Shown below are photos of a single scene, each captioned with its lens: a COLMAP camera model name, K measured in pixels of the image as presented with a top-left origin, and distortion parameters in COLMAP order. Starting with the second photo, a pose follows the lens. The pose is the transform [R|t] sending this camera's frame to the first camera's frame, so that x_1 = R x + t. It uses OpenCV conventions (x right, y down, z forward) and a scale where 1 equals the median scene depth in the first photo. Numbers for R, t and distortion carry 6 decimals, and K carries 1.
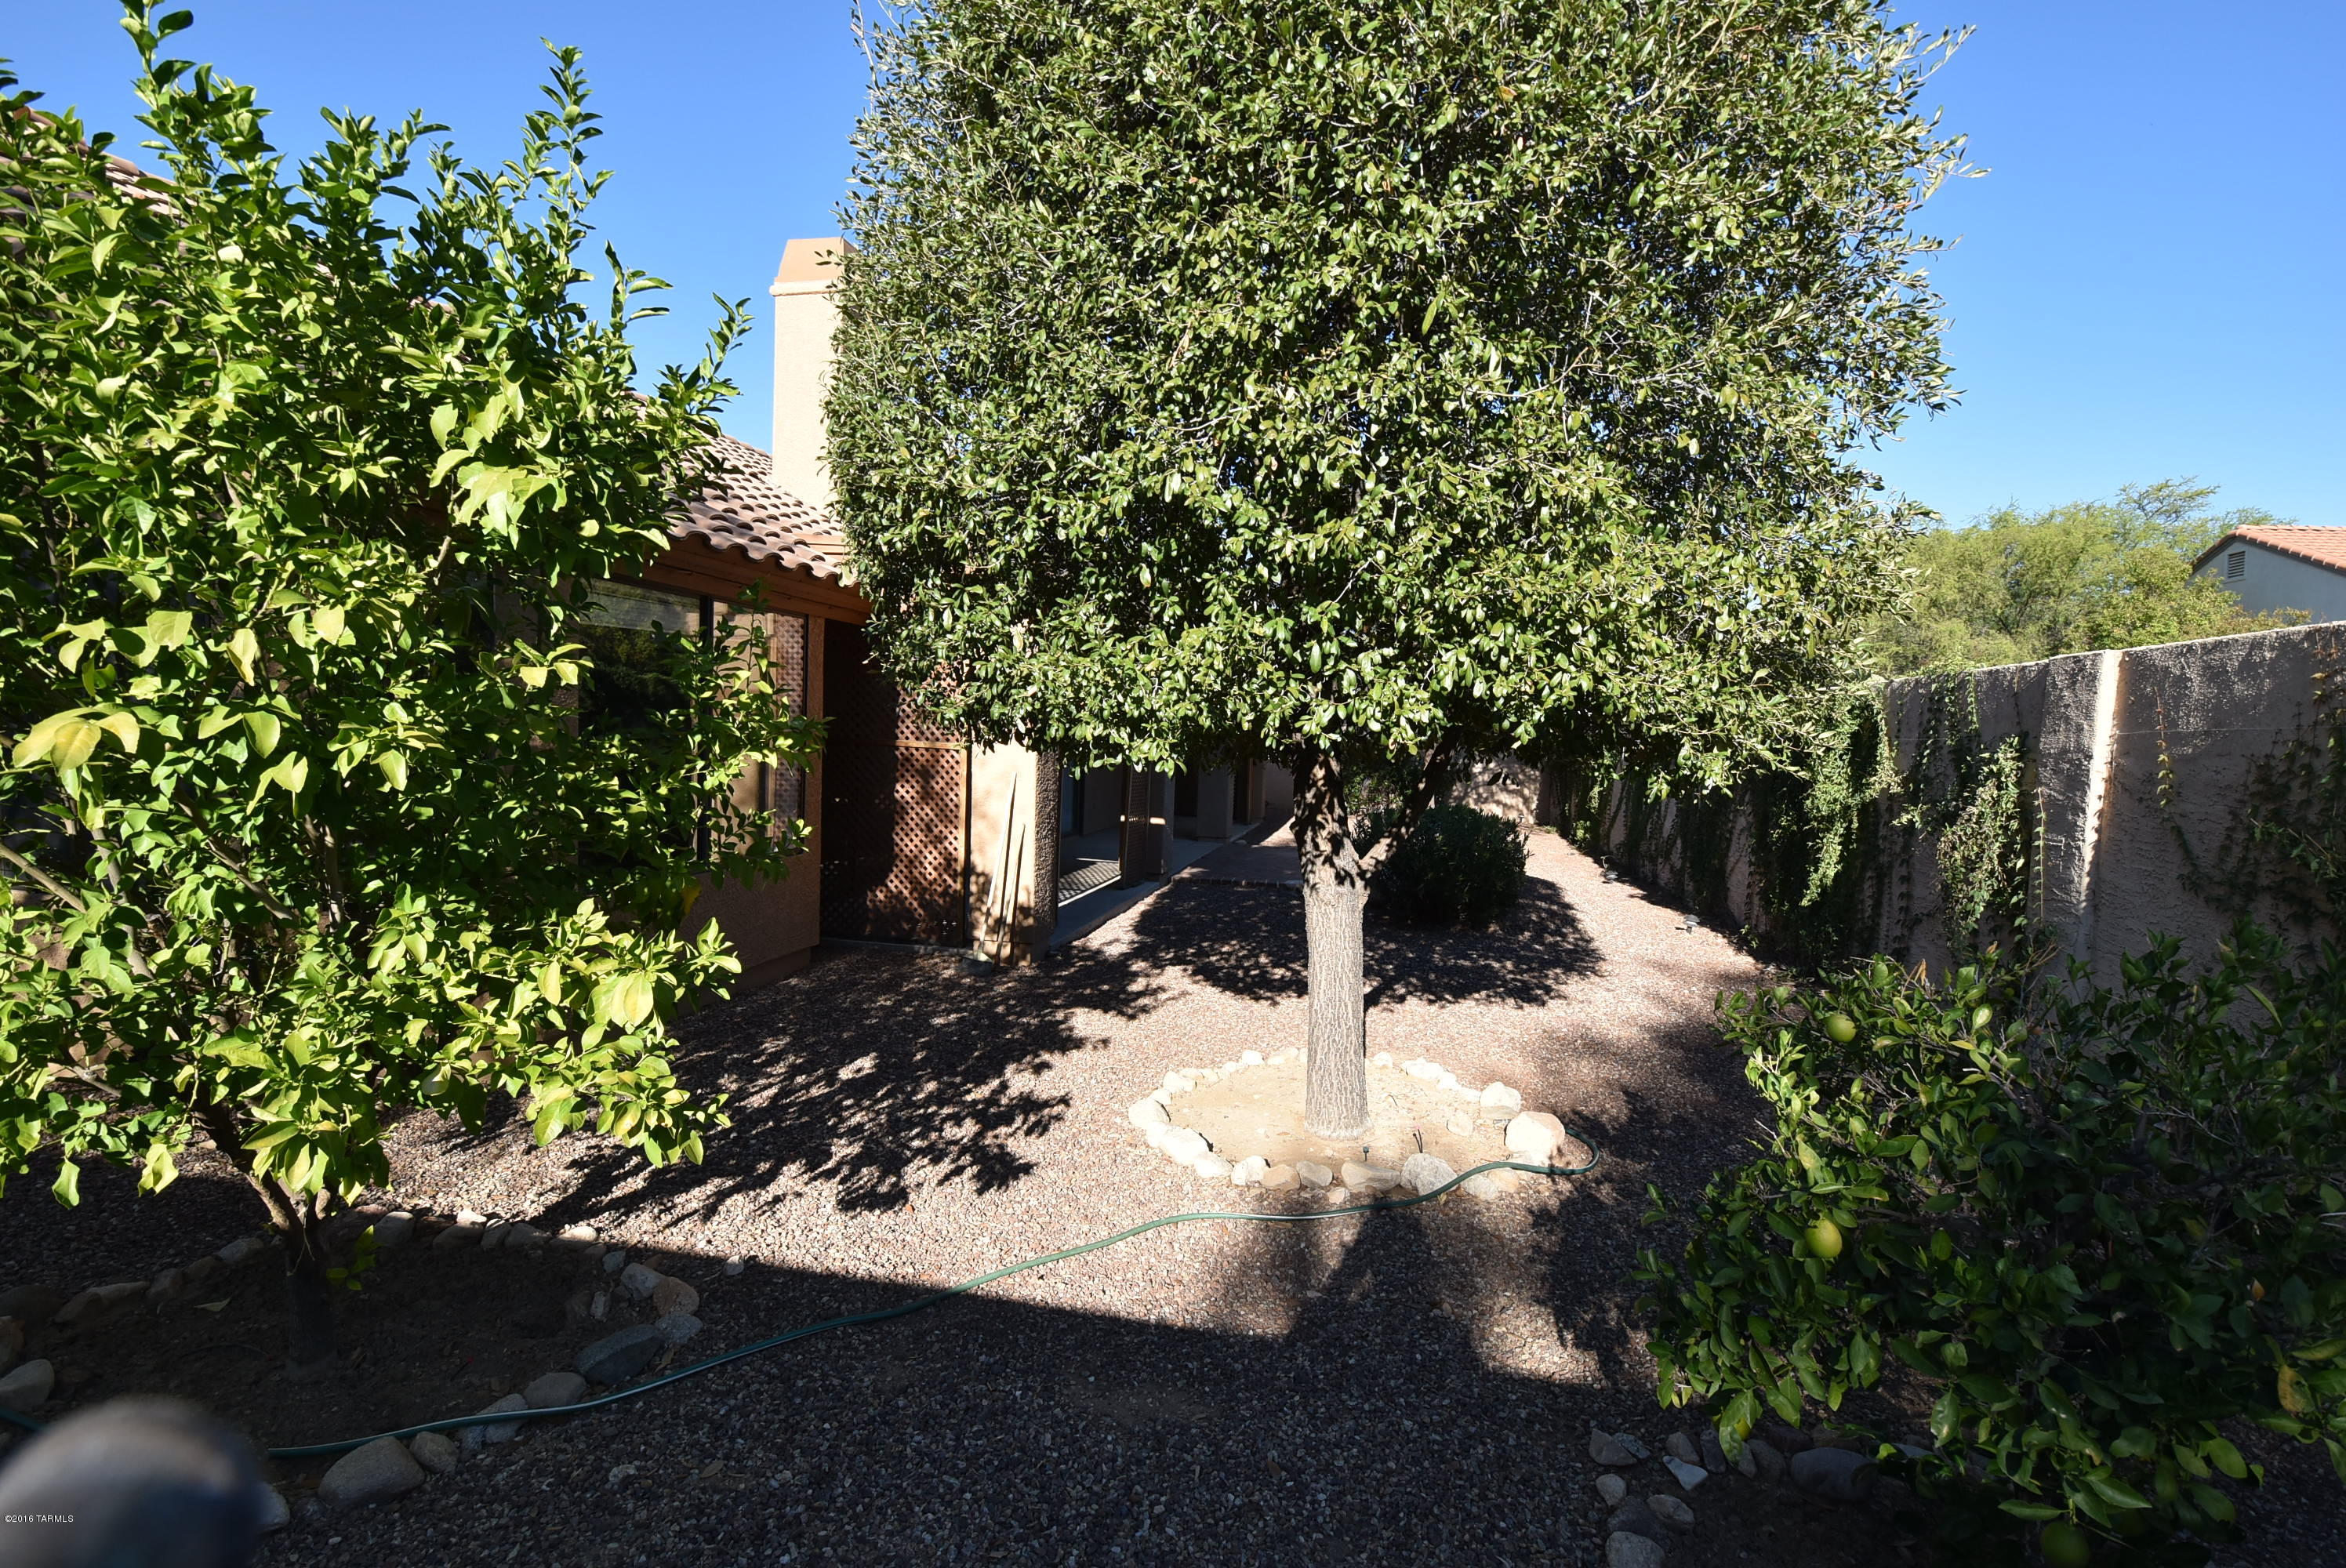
lens RADIAL K [[1026.9, 0, 1182.2], [0, 1026.9, 794.1], [0, 0, 1]] dist [0.019191, -0.025040]
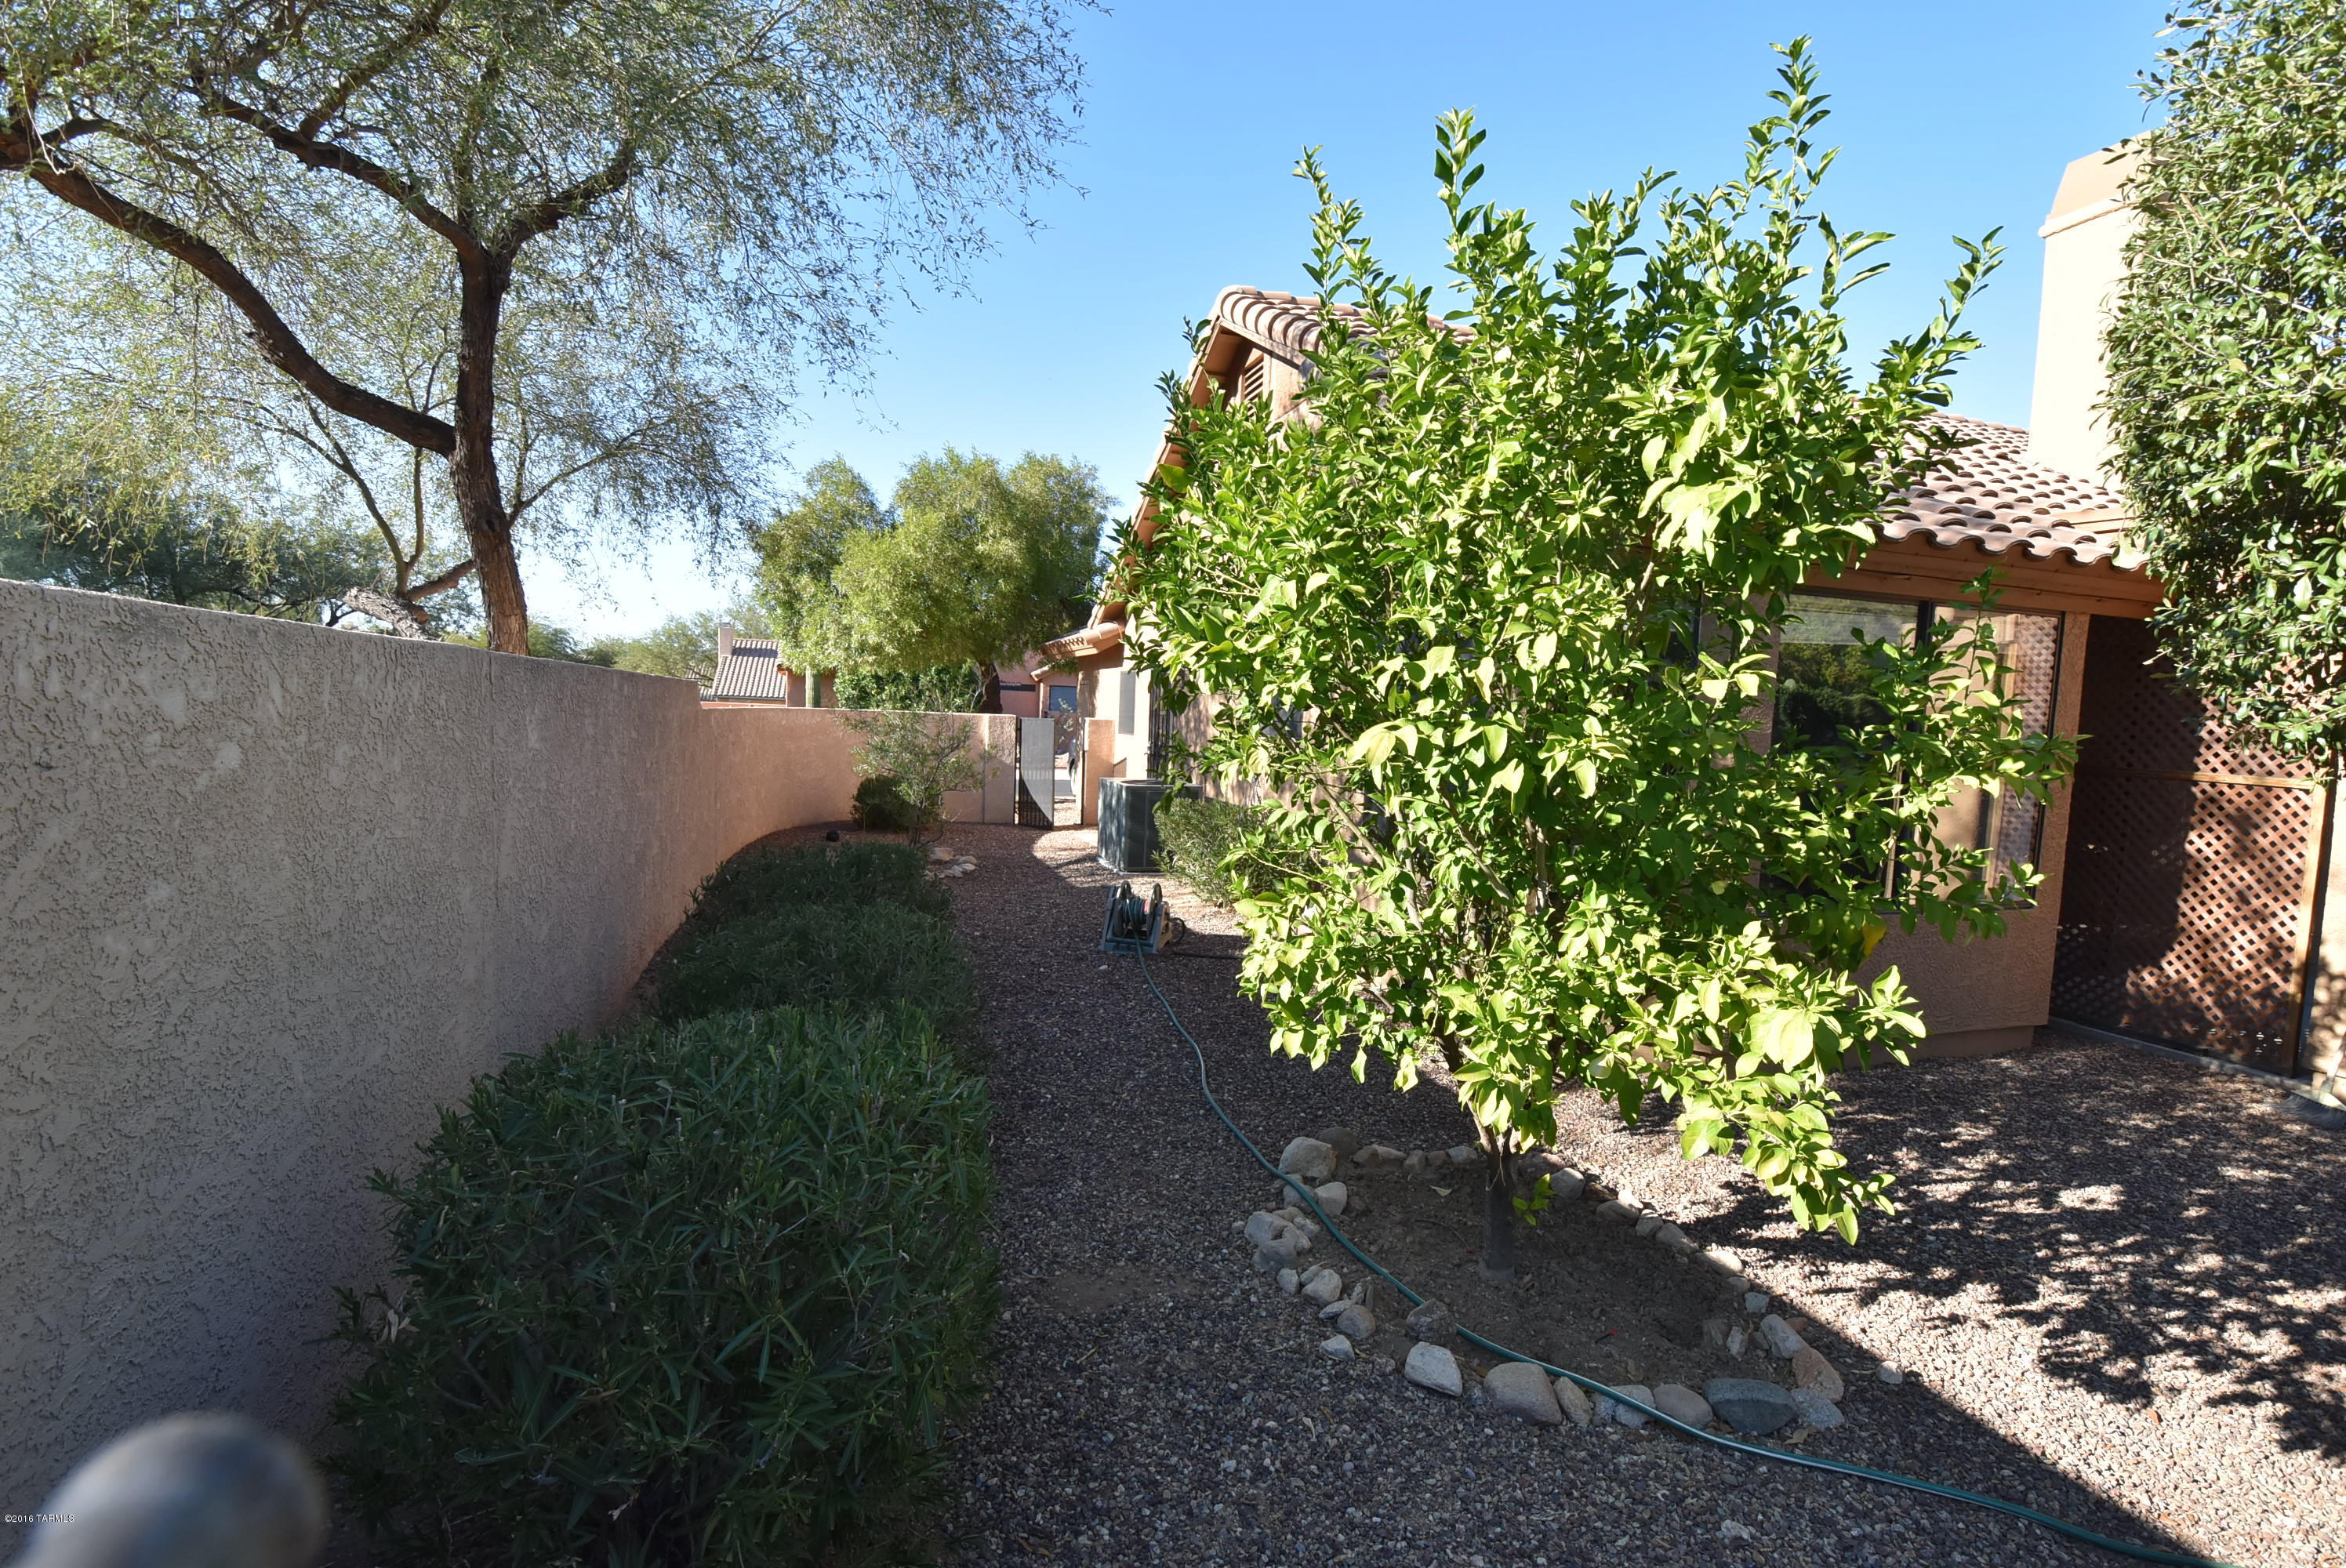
lens RADIAL K [[1026.9, 0, 1182.2], [0, 1026.9, 794.1], [0, 0, 1]] dist [0.019191, -0.025040]
pose [[0.494977, 0.050417, -0.867442, -0.013080], [-0.071024, 0.997322, 0.017439, 0.004855], [0.865998, 0.052977, 0.497233, 0.054653]]
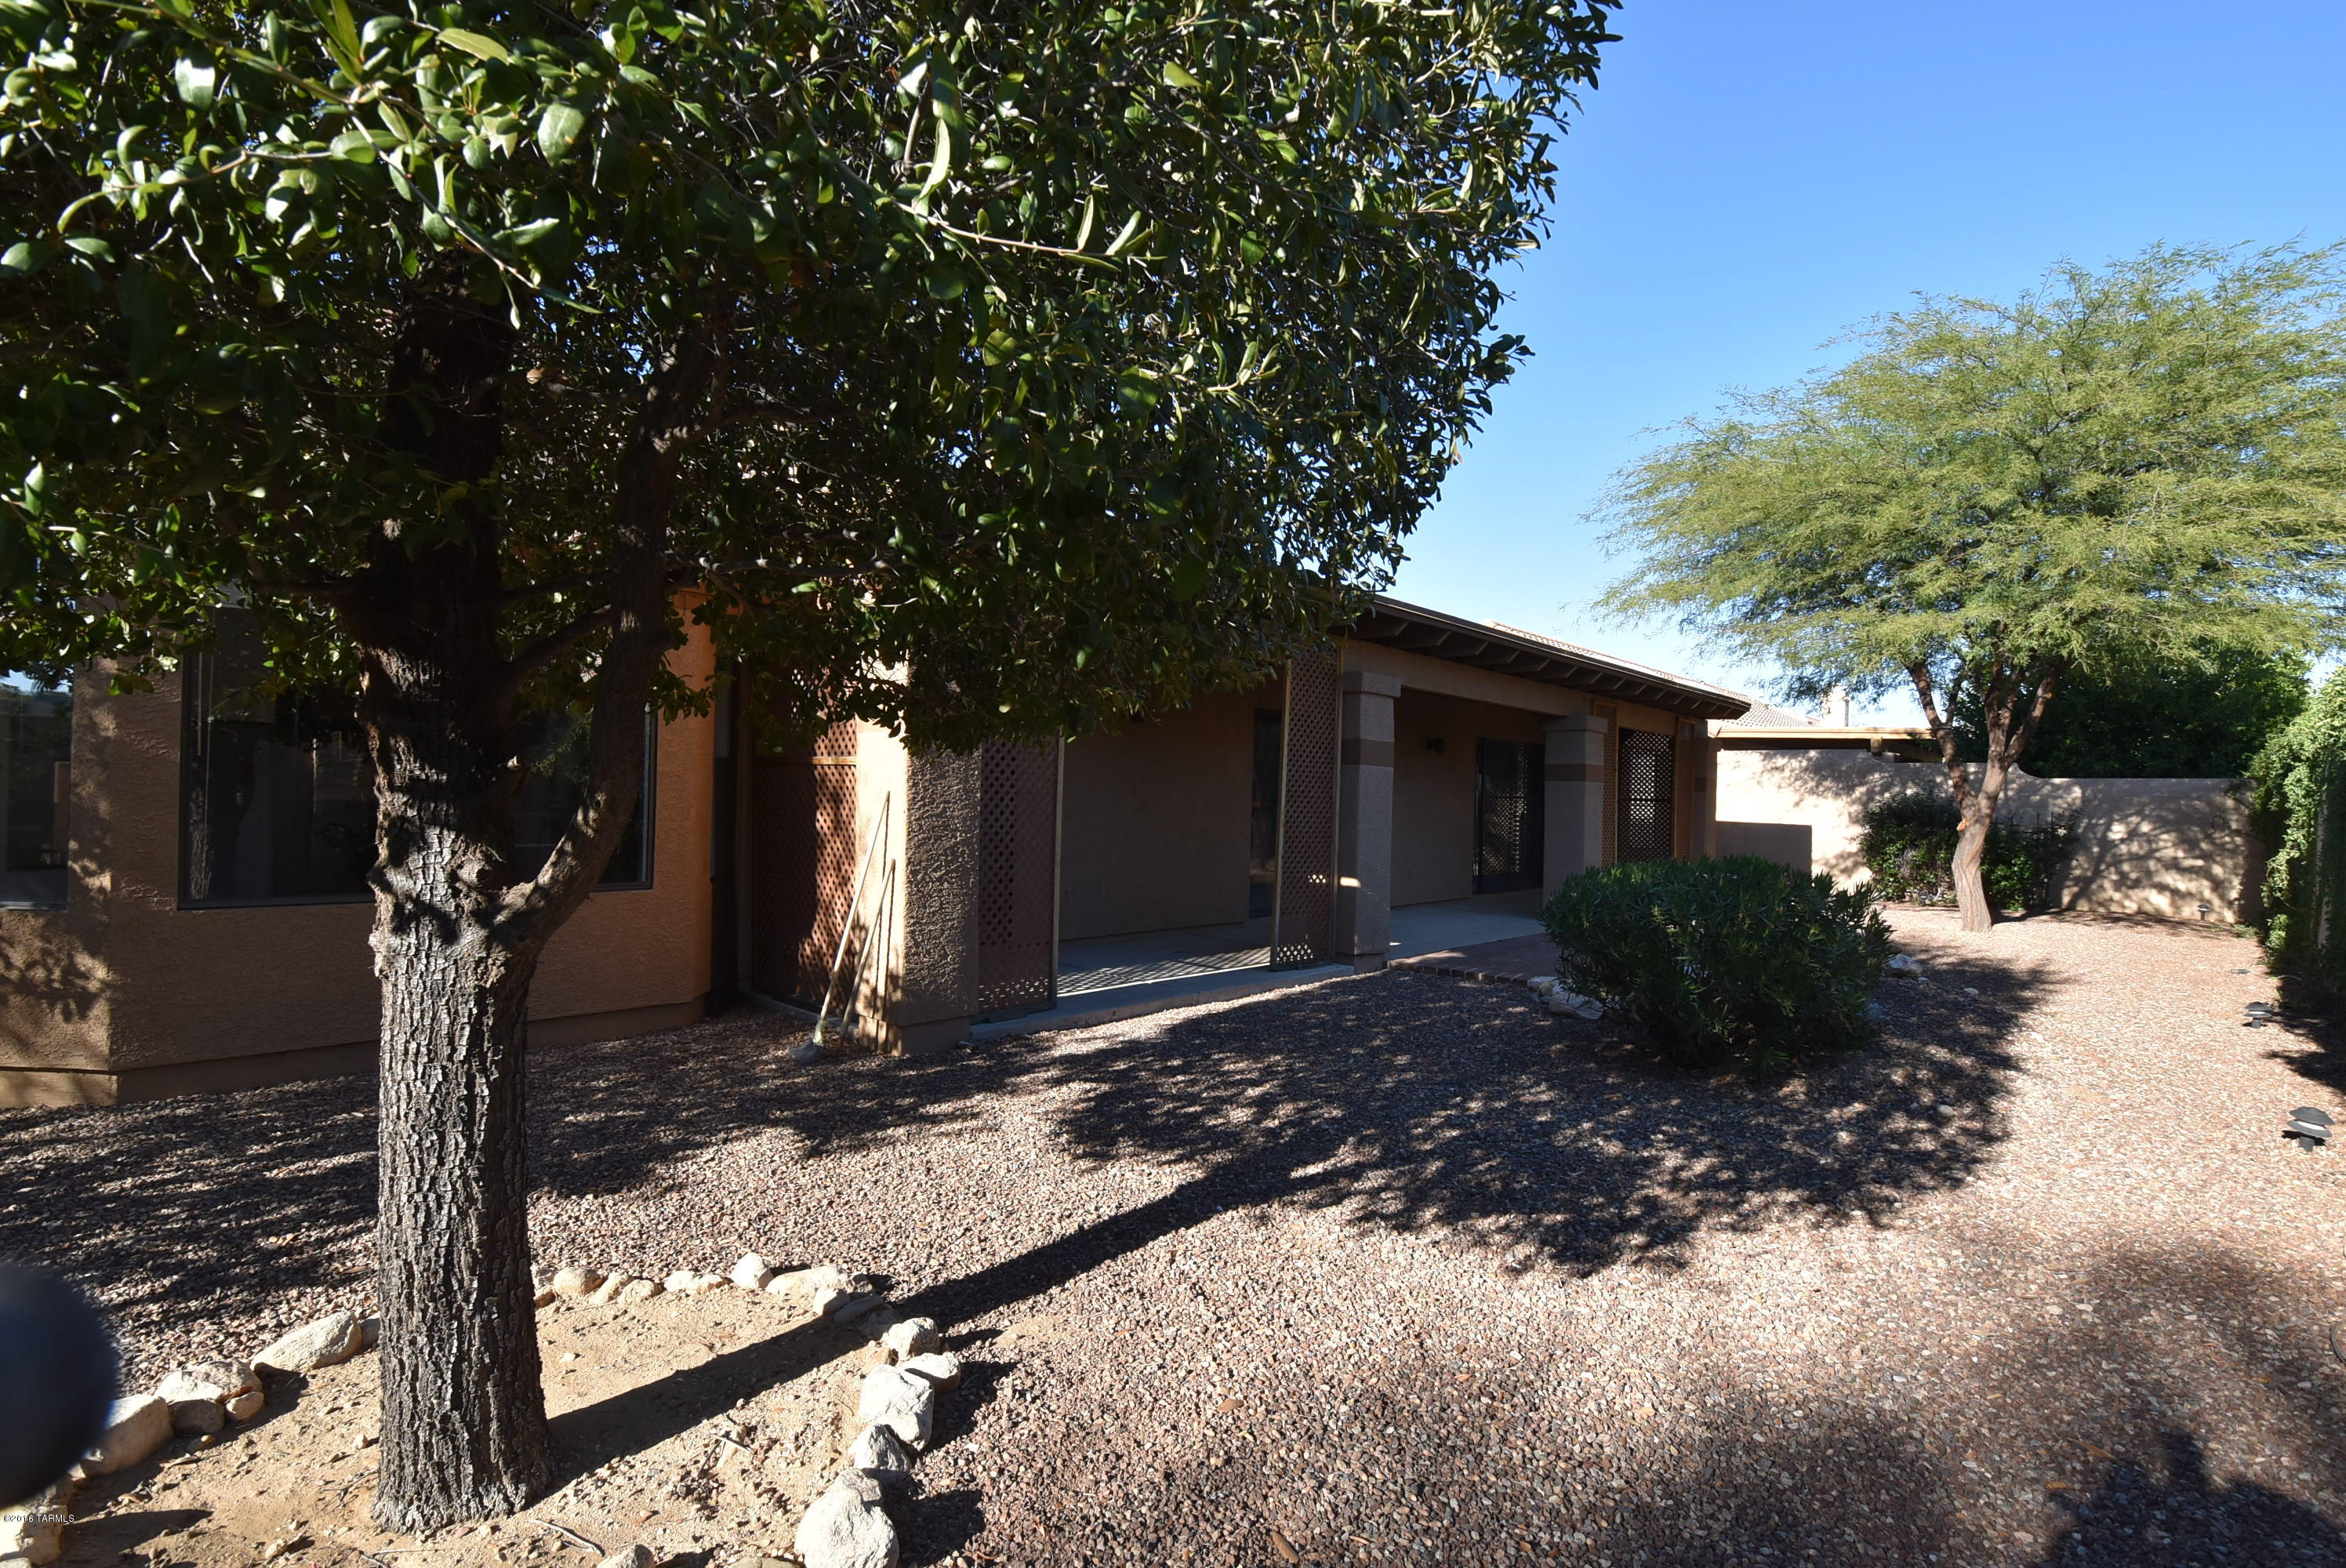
lens RADIAL K [[1026.9, 0, 1182.2], [0, 1026.9, 794.1], [0, 0, 1]] dist [0.019191, -0.025040]
pose [[0.849196, -0.023335, -0.527562, 1.272694], [-0.019724, 0.996925, -0.075844, 0.103697], [0.527710, 0.074812, 0.846124, 1.493597]]
